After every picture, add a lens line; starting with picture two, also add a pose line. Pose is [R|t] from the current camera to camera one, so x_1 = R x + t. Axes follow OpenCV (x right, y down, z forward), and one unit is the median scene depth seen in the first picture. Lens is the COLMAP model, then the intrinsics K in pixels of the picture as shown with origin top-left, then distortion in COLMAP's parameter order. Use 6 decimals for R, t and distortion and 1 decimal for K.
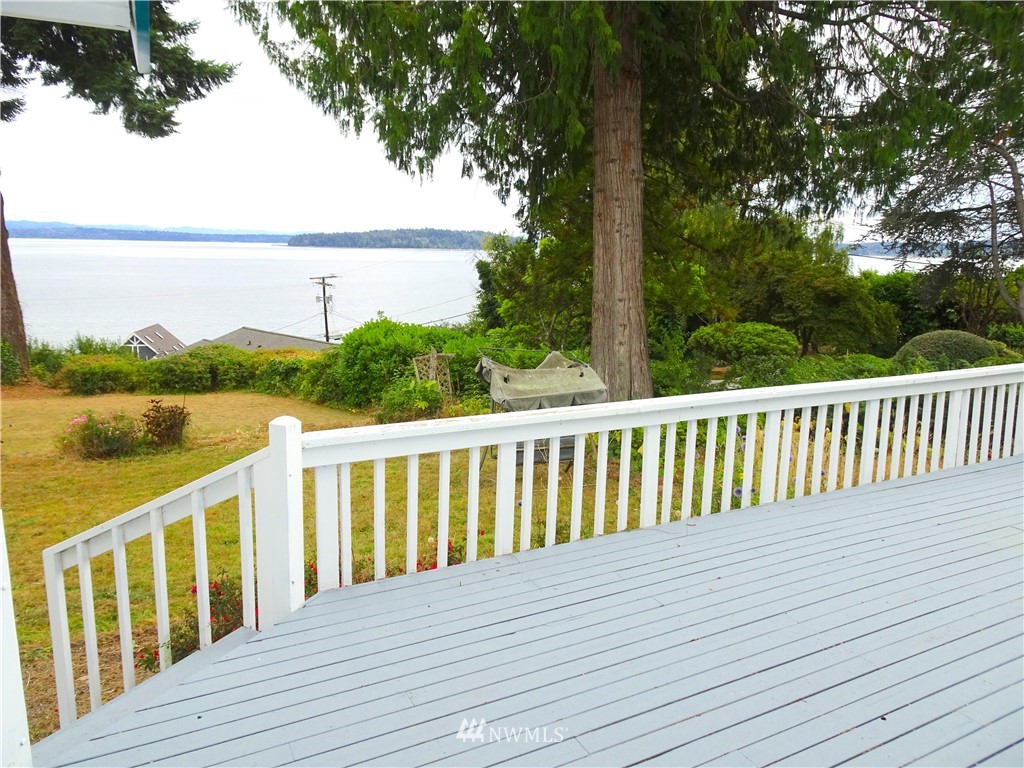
lens RADIAL K [[735.6, 0, 510.7], [0, 735.6, 382.1], [0, 0, 1]] dist [0.008549, -0.000479]
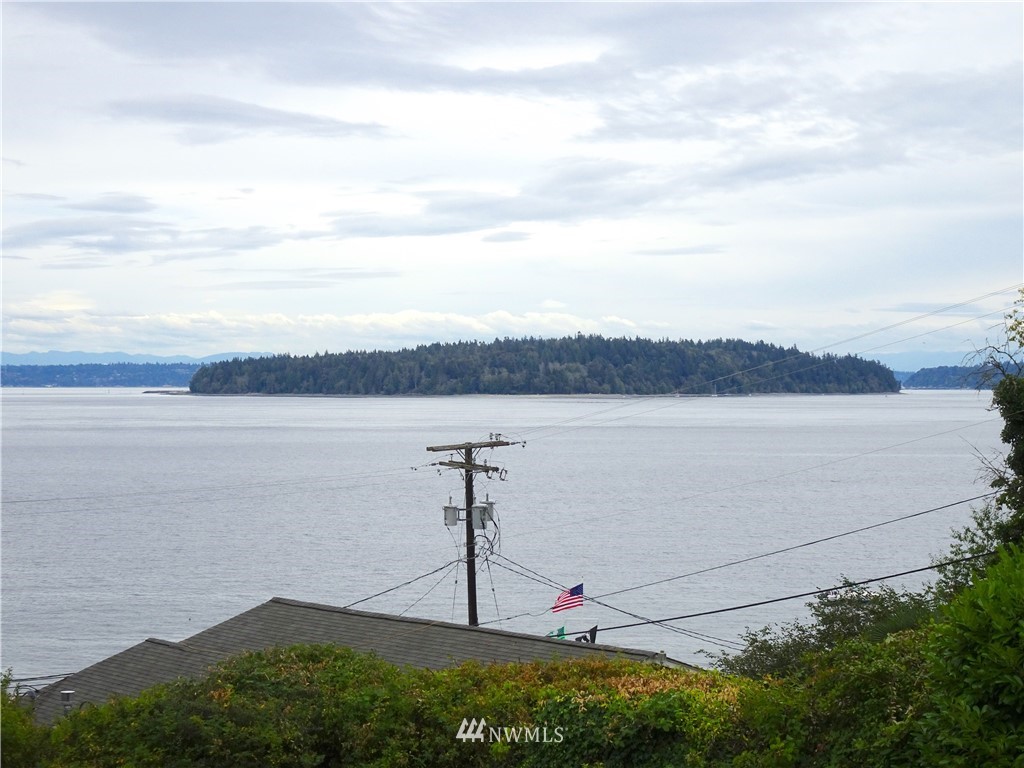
lens RADIAL K [[2198.7, 0, 511.4], [0, 2198.7, 385.0], [0, 0, 1]] dist [-0.036713, 0.000000]
pose [[0.989554, -0.018353, -0.142987, -0.103687], [-0.007954, 0.983401, -0.181271, 0.000672], [0.143940, 0.180514, 0.972983, 0.095931]]
